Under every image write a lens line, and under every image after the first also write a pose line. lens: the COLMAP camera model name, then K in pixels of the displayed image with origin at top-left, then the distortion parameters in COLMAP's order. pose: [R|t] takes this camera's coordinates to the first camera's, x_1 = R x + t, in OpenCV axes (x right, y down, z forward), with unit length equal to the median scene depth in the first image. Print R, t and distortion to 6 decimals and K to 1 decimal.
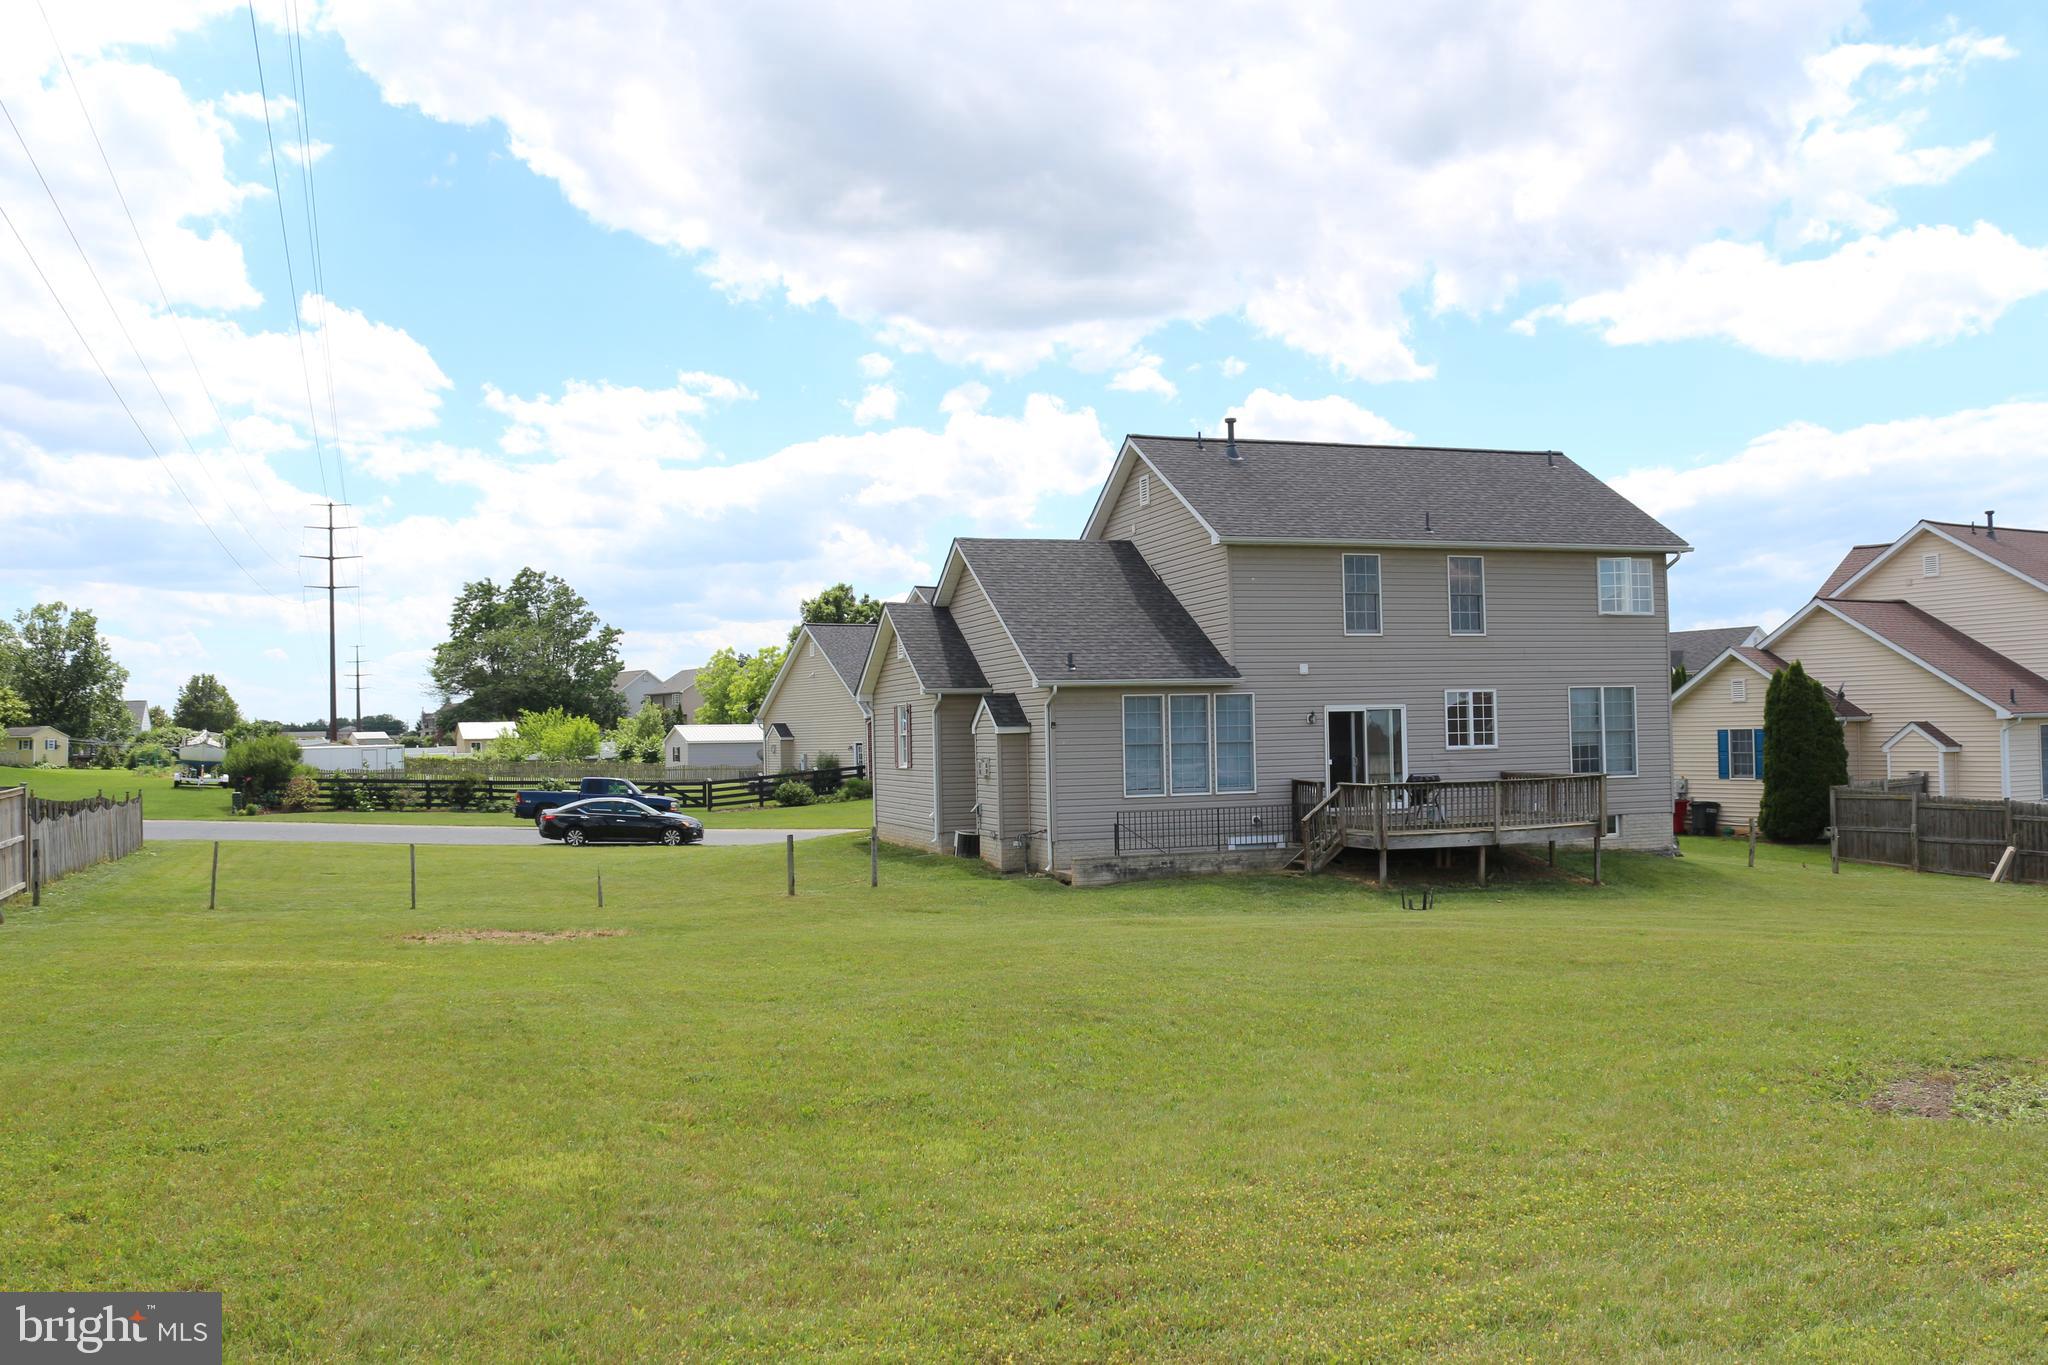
lens RADIAL K [[1747.2, 0, 1024.0], [0, 1747.2, 682.5], [0, 0, 1]] dist [-0.150366, 0.159037]
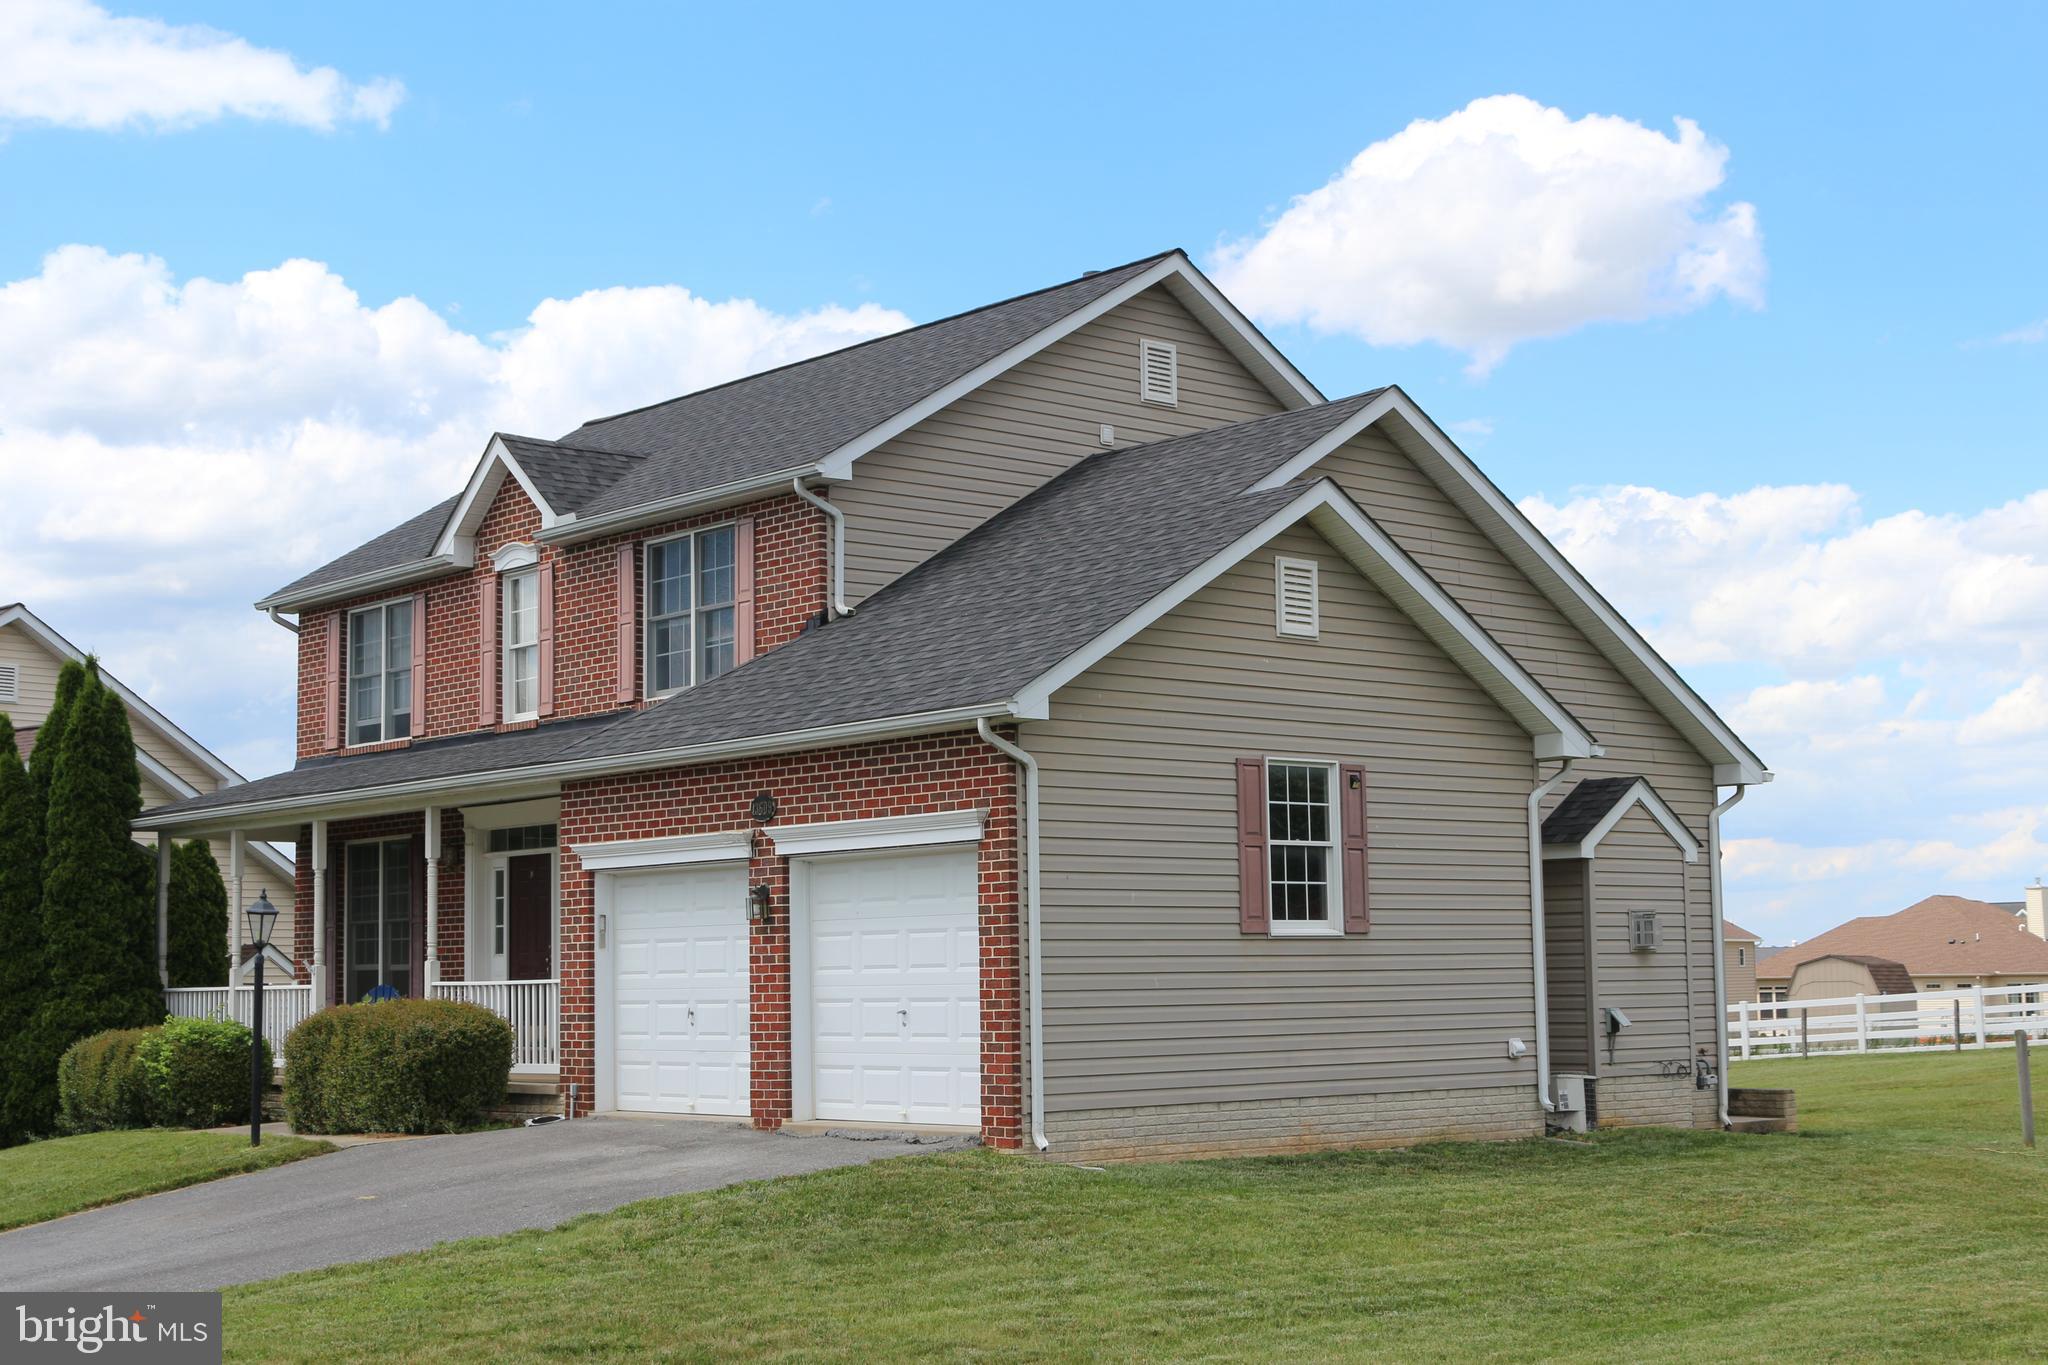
lens RADIAL K [[2887.8, 0, 1024.0], [0, 2887.8, 682.5], [0, 0, 1]] dist [-0.033250, 0.135628]
pose [[-0.404199, 0.130080, 0.905374, -0.672572], [0.001288, 0.989916, -0.141651, 0.092478], [-0.914670, -0.056089, -0.400290, 1.464723]]
